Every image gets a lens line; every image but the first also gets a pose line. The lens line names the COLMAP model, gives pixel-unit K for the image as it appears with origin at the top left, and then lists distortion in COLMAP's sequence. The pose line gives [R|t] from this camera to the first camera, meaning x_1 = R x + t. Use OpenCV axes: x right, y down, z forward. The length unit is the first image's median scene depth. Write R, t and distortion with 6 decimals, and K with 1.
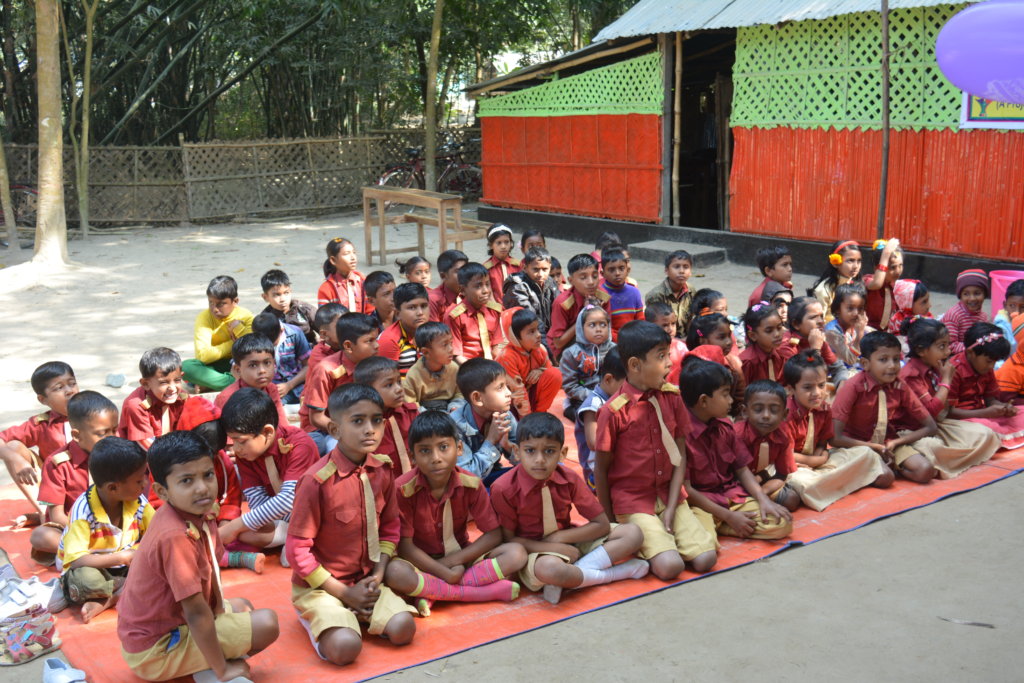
lens RADIAL K [[1209.1, 0, 508.0], [0, 1209.1, 346.1], [0, 0, 1]] dist [-0.022214, 0.000000]
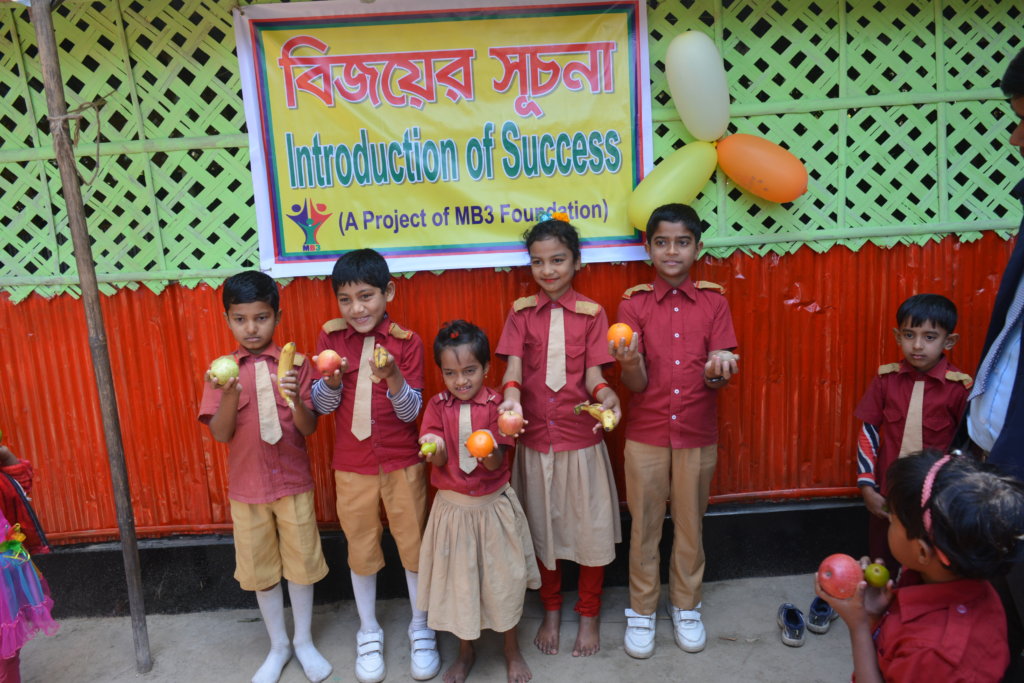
lens RADIAL K [[912.8, 0, 506.9], [0, 912.8, 347.3], [0, 0, 1]] dist [-0.023478, 0.006076]
pose [[0.574293, -0.202724, 0.793152, 0.110974], [0.205934, 0.973473, 0.099703, -0.133080], [-0.792325, 0.106078, 0.600807, 0.556762]]
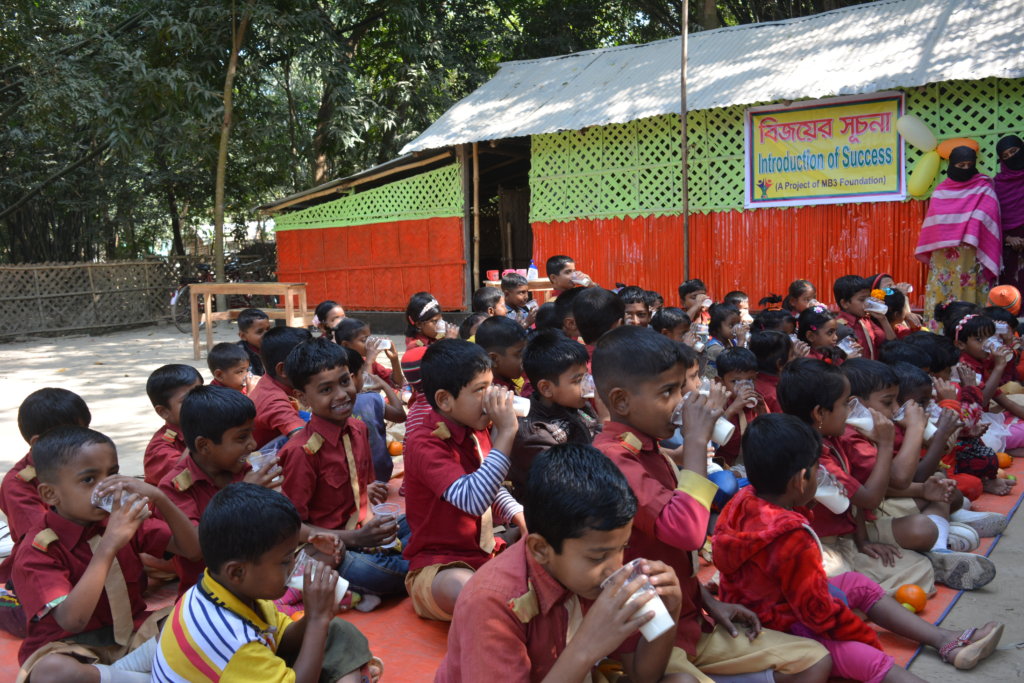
lens RADIAL K [[912.8, 0, 511.9], [0, 912.8, 336.8], [0, 0, 1]] dist [-0.023478, 0.006076]
pose [[0.939025, -0.038402, 0.341698, -0.130616], [0.082904, 0.989713, -0.116598, 0.027857], [-0.333706, 0.137817, 0.932549, 0.183442]]
